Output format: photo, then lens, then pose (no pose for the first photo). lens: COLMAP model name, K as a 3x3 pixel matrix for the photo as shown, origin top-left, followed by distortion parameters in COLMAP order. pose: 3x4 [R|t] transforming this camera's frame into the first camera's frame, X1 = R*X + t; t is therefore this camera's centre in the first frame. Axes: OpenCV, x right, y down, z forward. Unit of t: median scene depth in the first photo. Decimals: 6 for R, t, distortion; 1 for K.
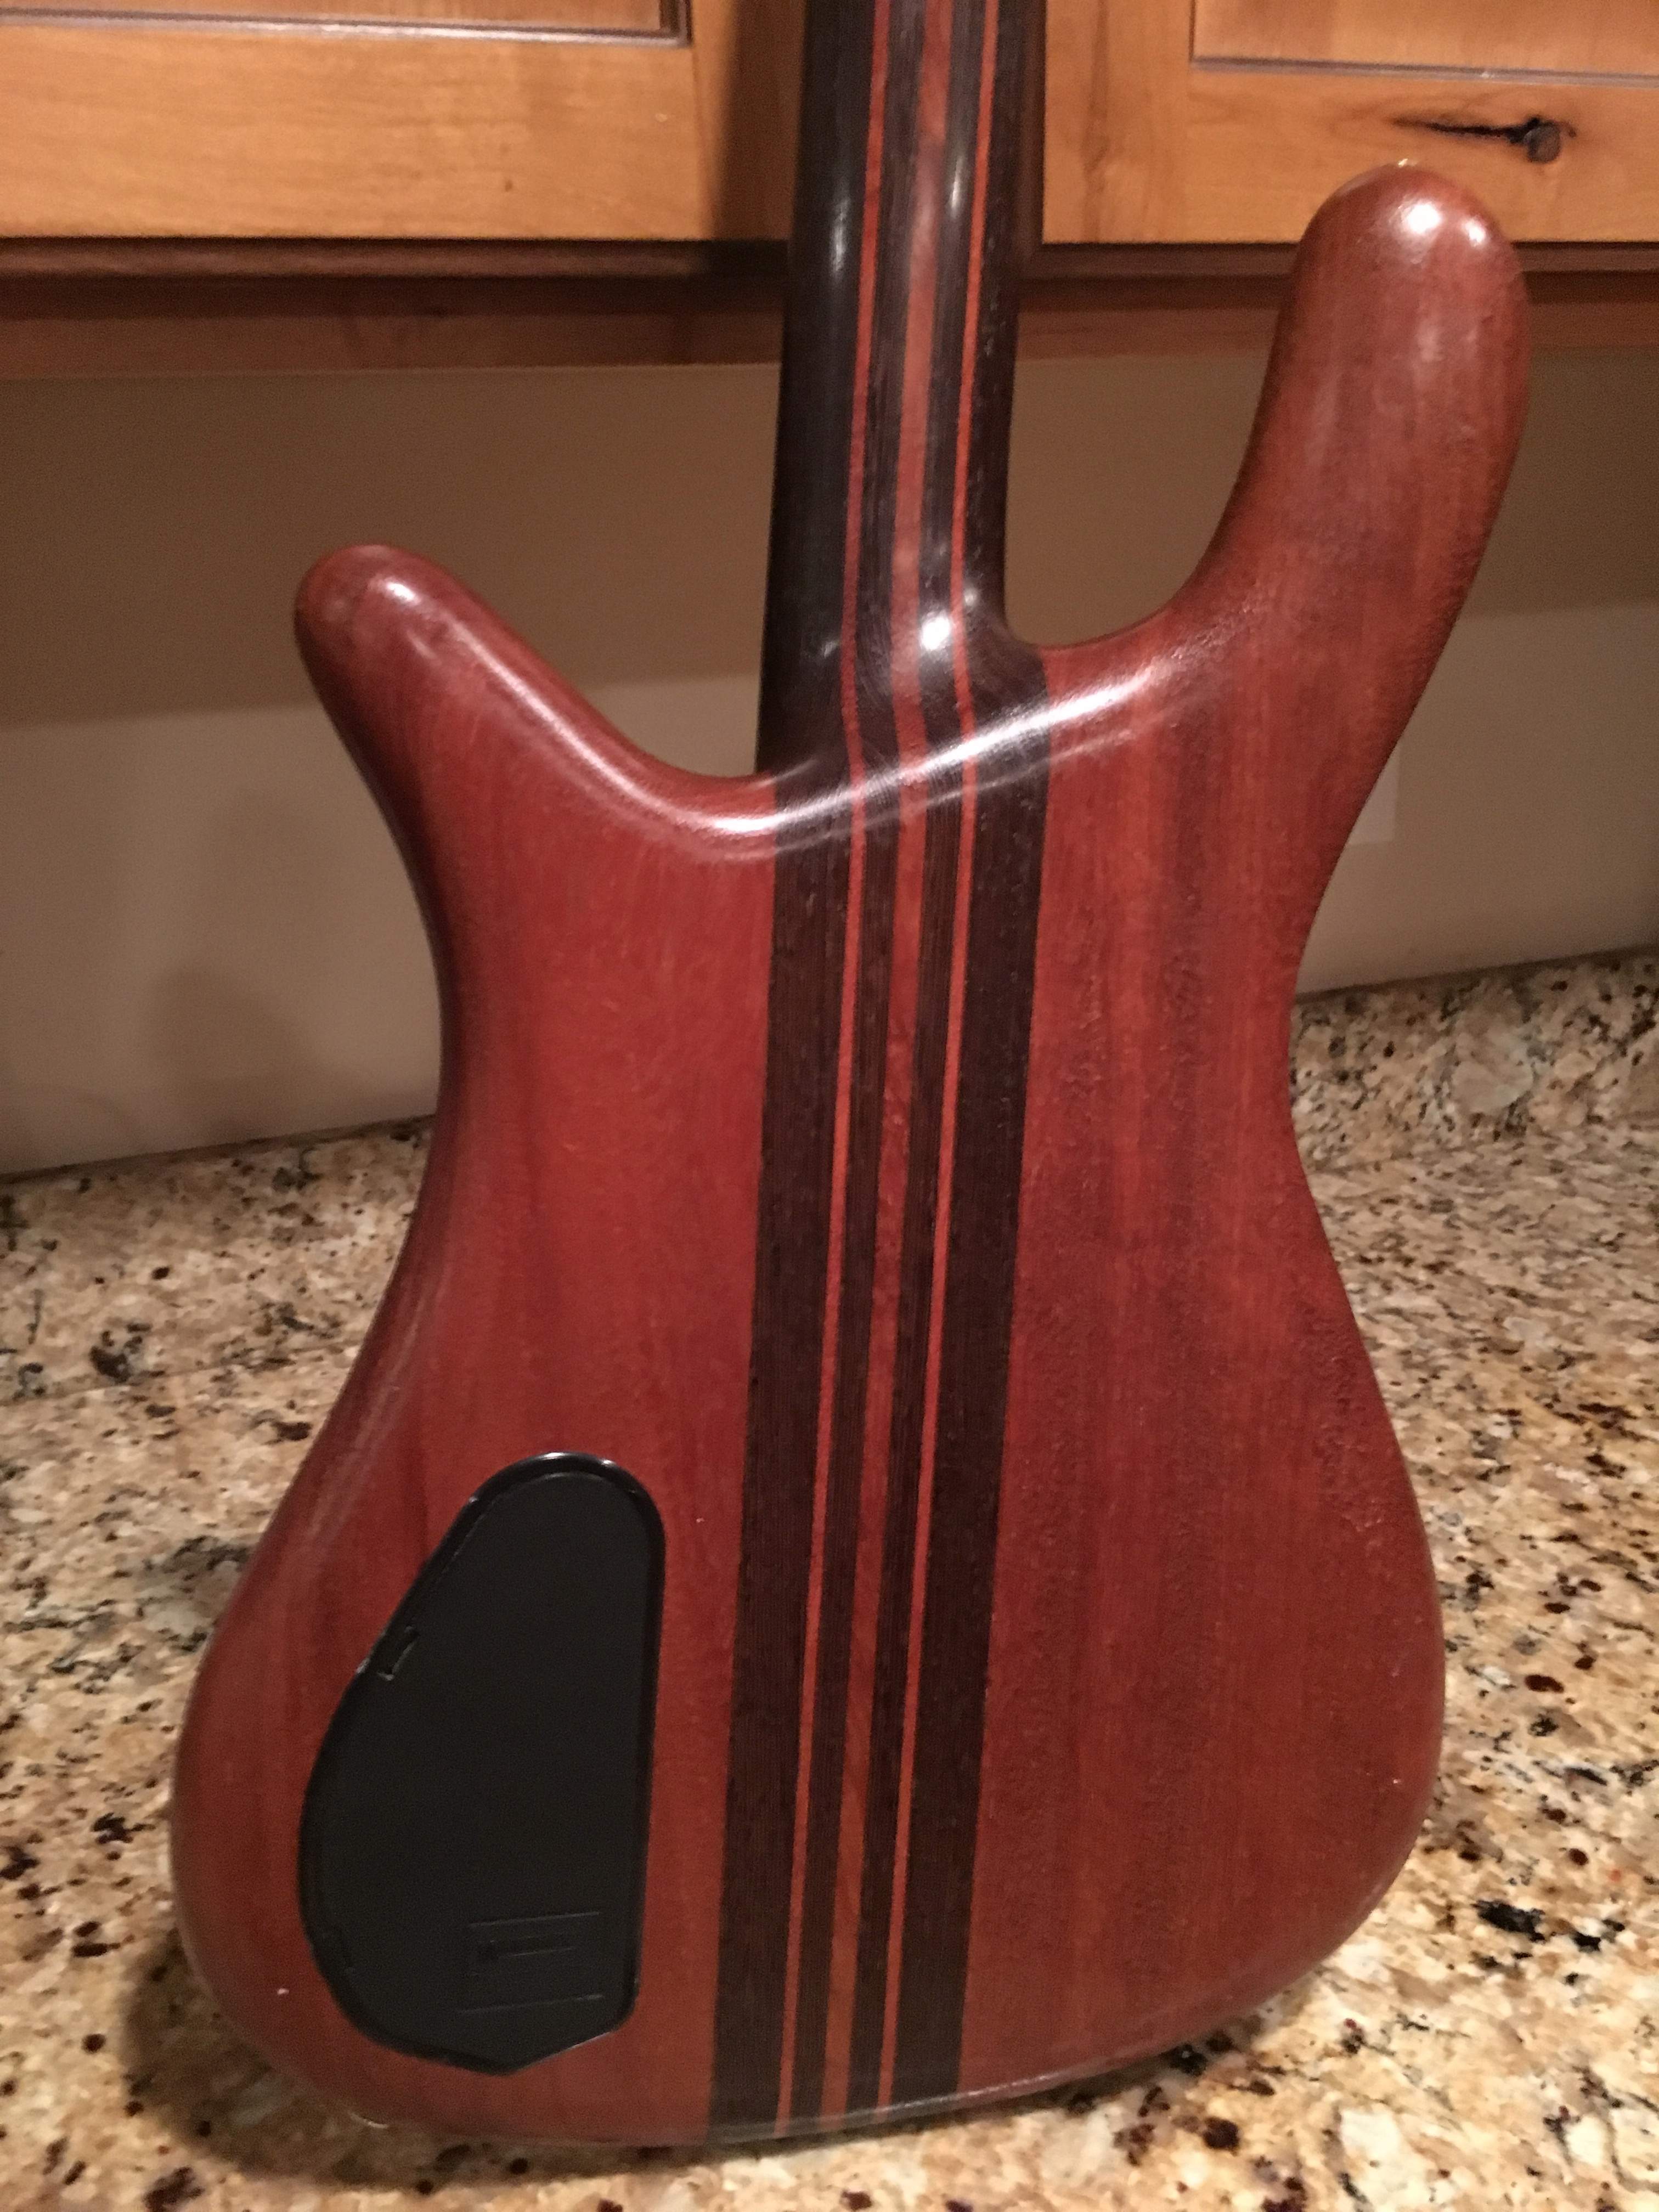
lens RADIAL K [[1885.3, 0, 828.7], [0, 1885.3, 1097.5], [0, 0, 1]] dist [0.078791, -0.114061]
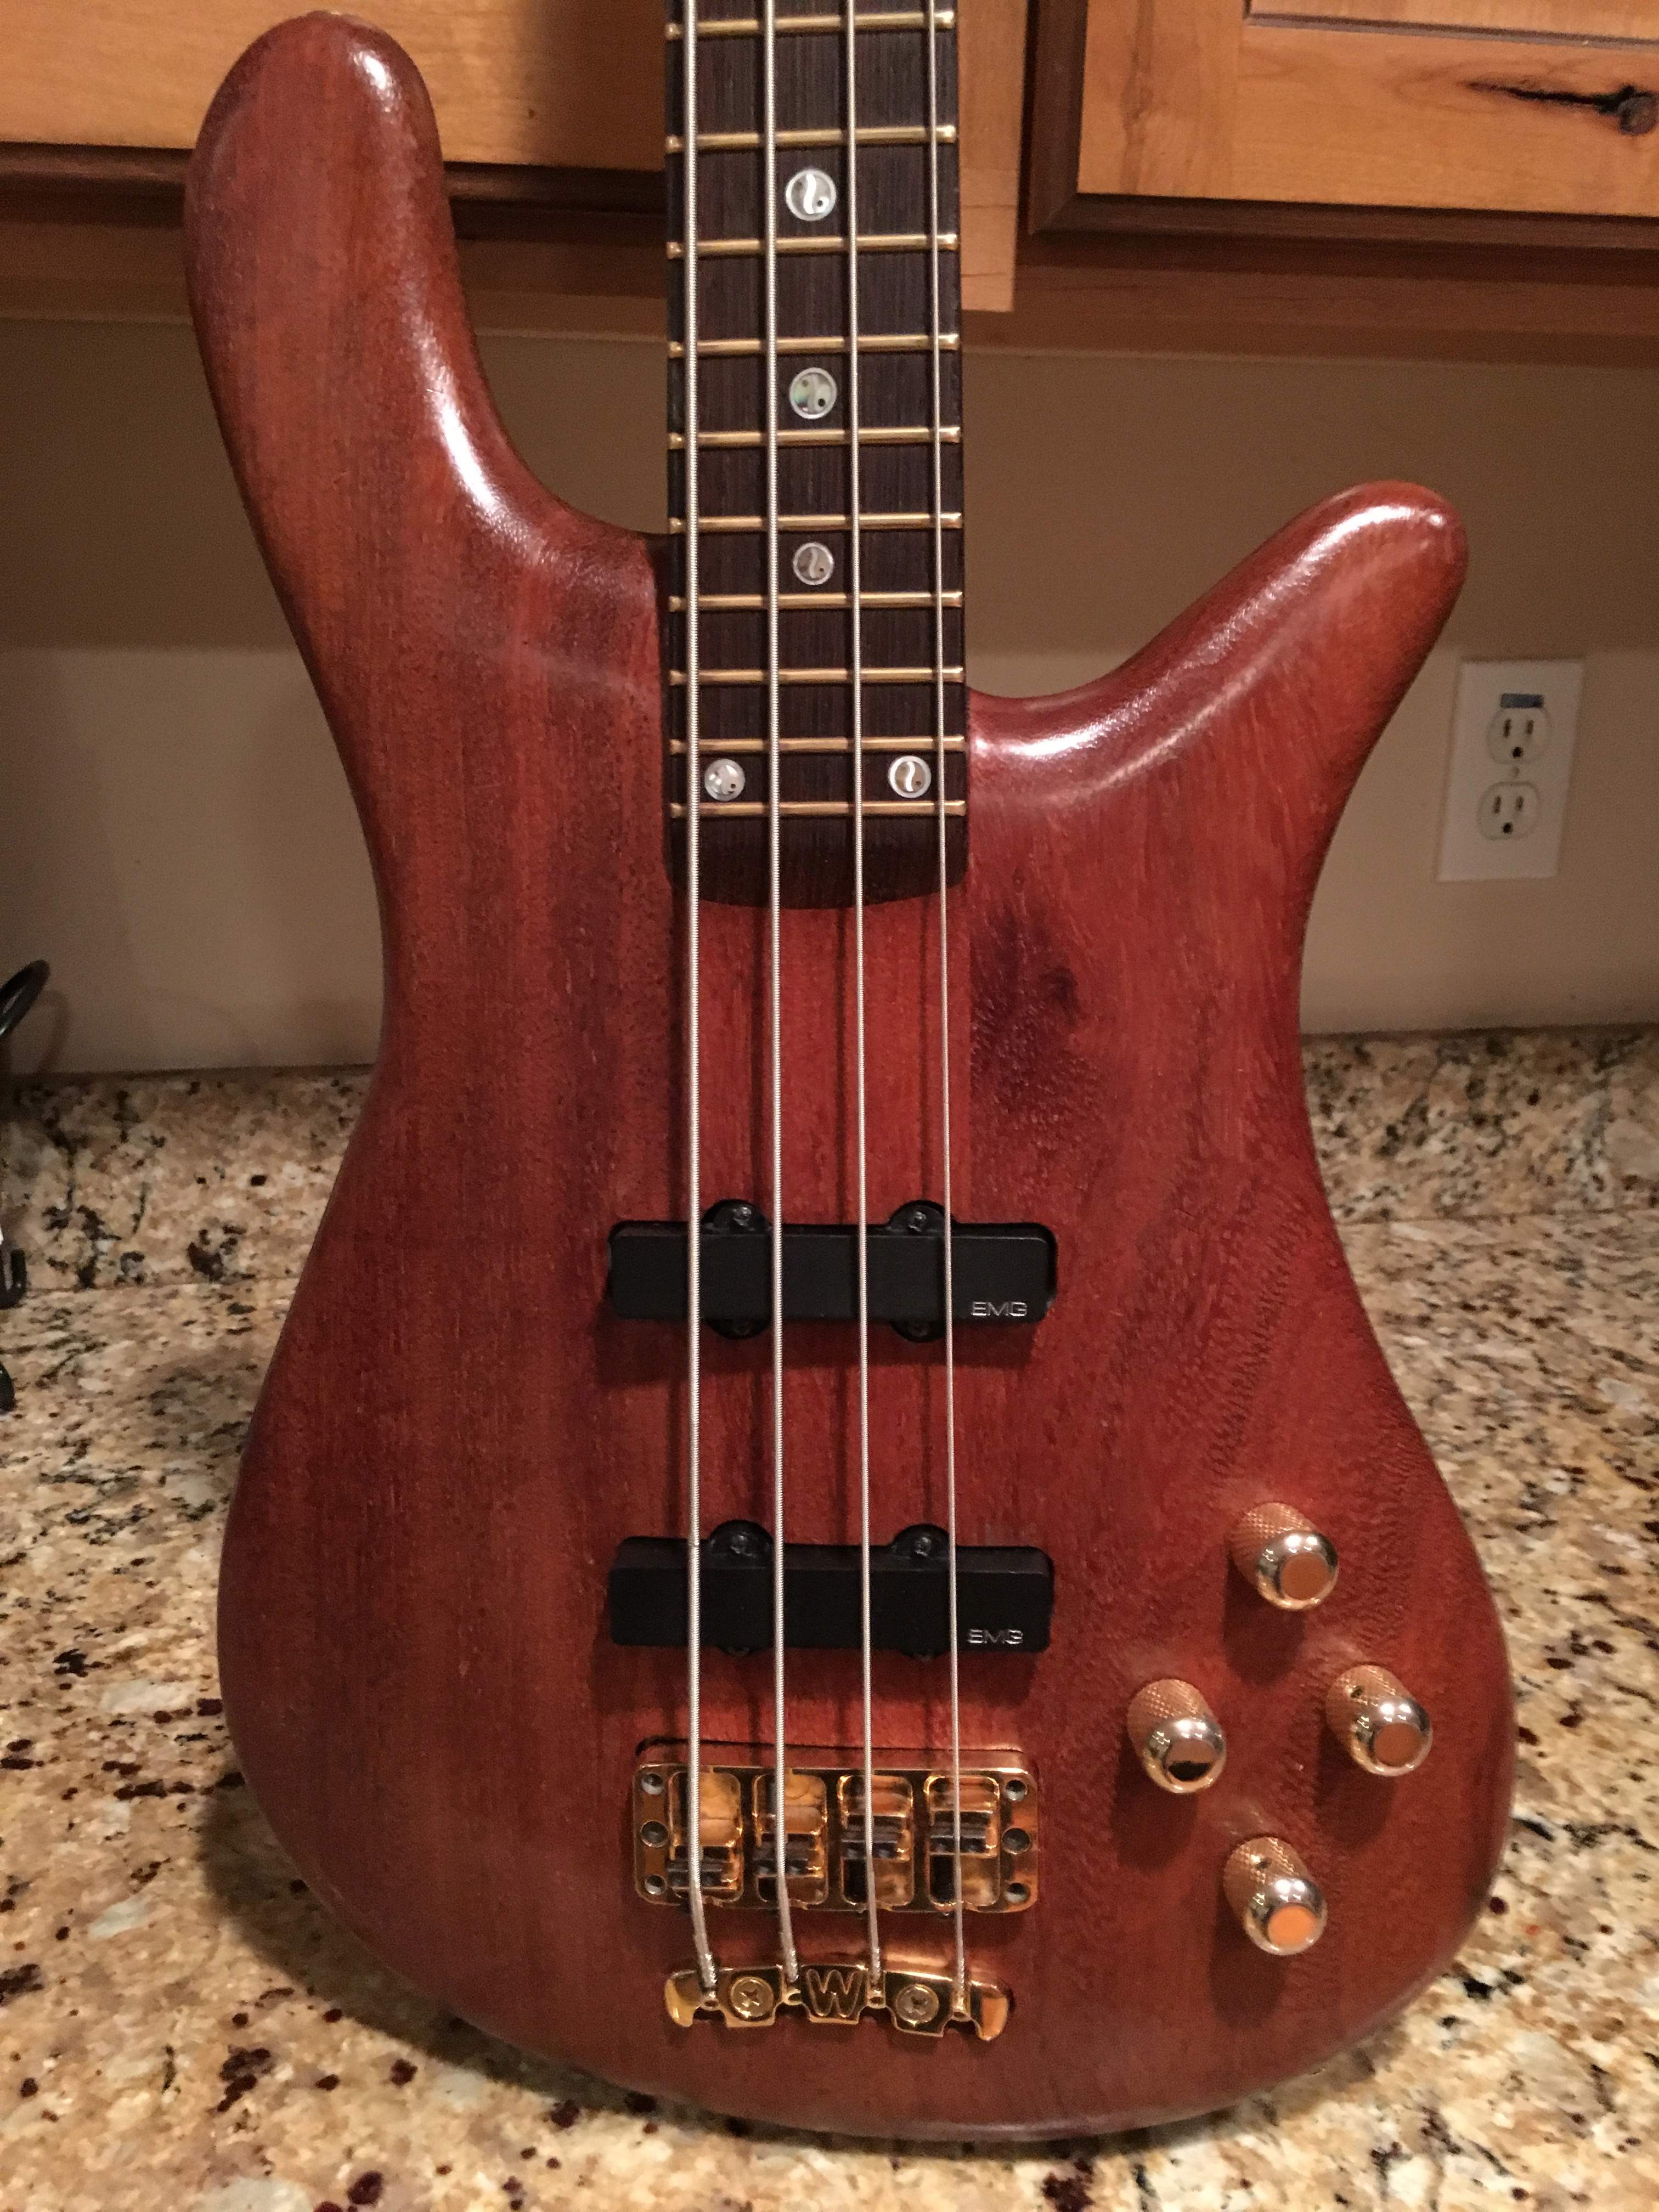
lens RADIAL K [[1885.3, 0, 828.7], [0, 1885.3, 1097.5], [0, 0, 1]] dist [0.078791, -0.114061]
pose [[0.984189, 0.095807, -0.148972, 0.131773], [-0.099377, 0.994910, -0.016690, 0.038513], [0.146615, 0.031231, 0.988701, 0.006366]]
